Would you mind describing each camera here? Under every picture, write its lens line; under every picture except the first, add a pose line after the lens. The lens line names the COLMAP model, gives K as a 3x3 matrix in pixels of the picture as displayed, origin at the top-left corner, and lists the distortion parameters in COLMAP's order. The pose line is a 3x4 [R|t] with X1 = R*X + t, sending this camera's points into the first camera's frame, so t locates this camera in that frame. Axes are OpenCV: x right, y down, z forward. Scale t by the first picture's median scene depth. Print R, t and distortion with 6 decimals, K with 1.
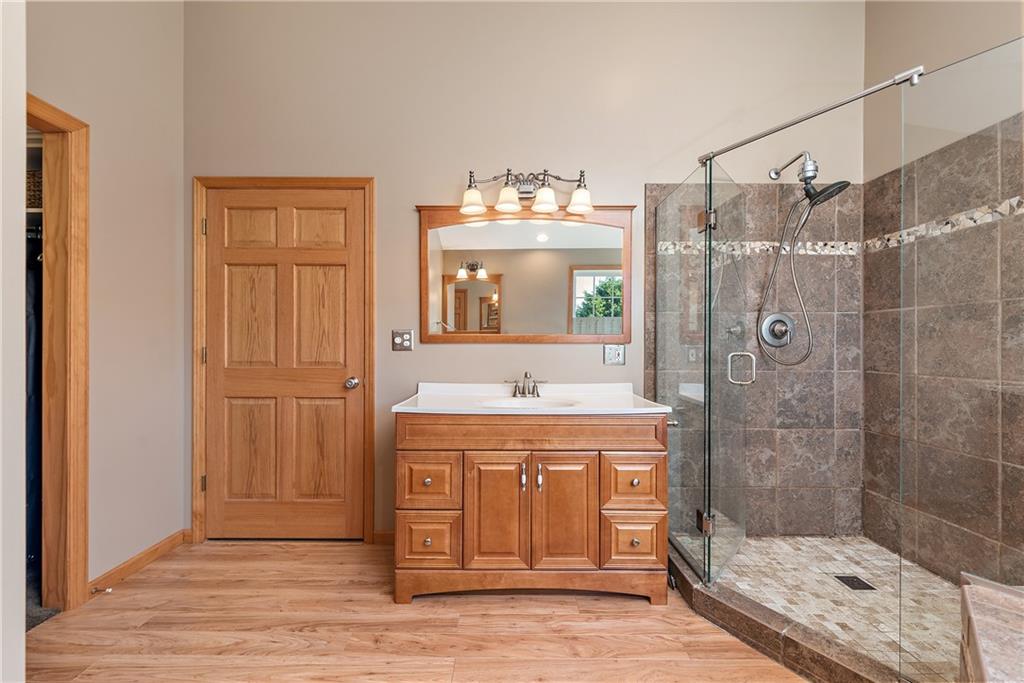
lens RADIAL K [[401.3, 0, 513.2], [0, 401.3, 348.9], [0, 0, 1]] dist [0.000330, 0.000069]
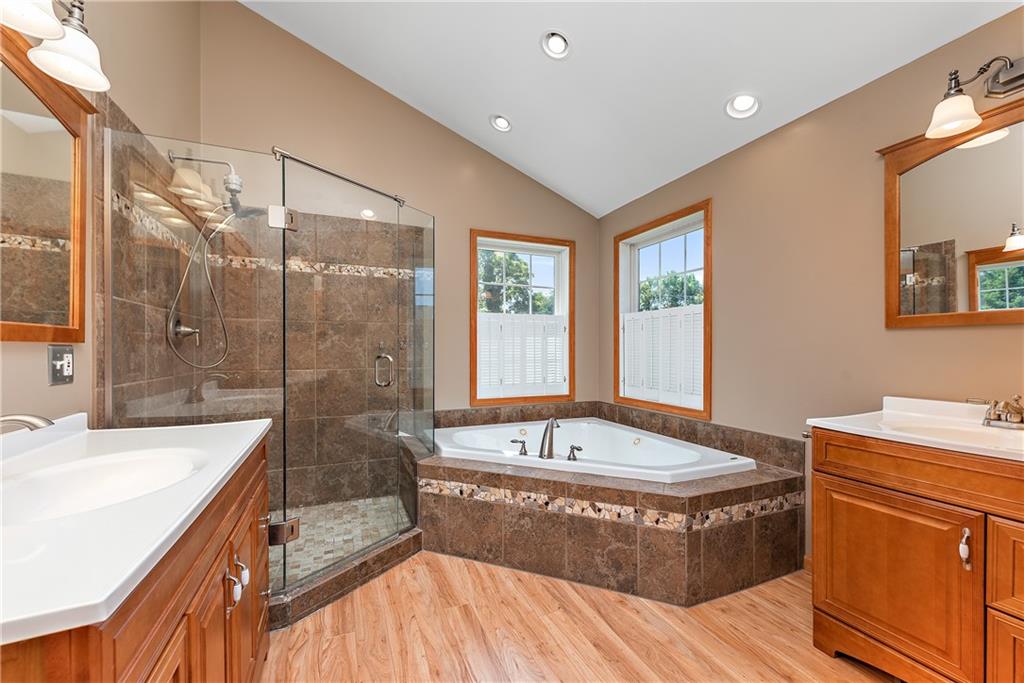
lens RADIAL K [[401.3, 0, 513.2], [0, 401.3, 348.9], [0, 0, 1]] dist [0.000330, 0.000069]
pose [[-0.395953, -0.002546, 0.918267, -0.630104], [0.004197, 0.999981, 0.004582, -0.009959], [-0.918261, 0.005669, -0.395935, 0.871448]]
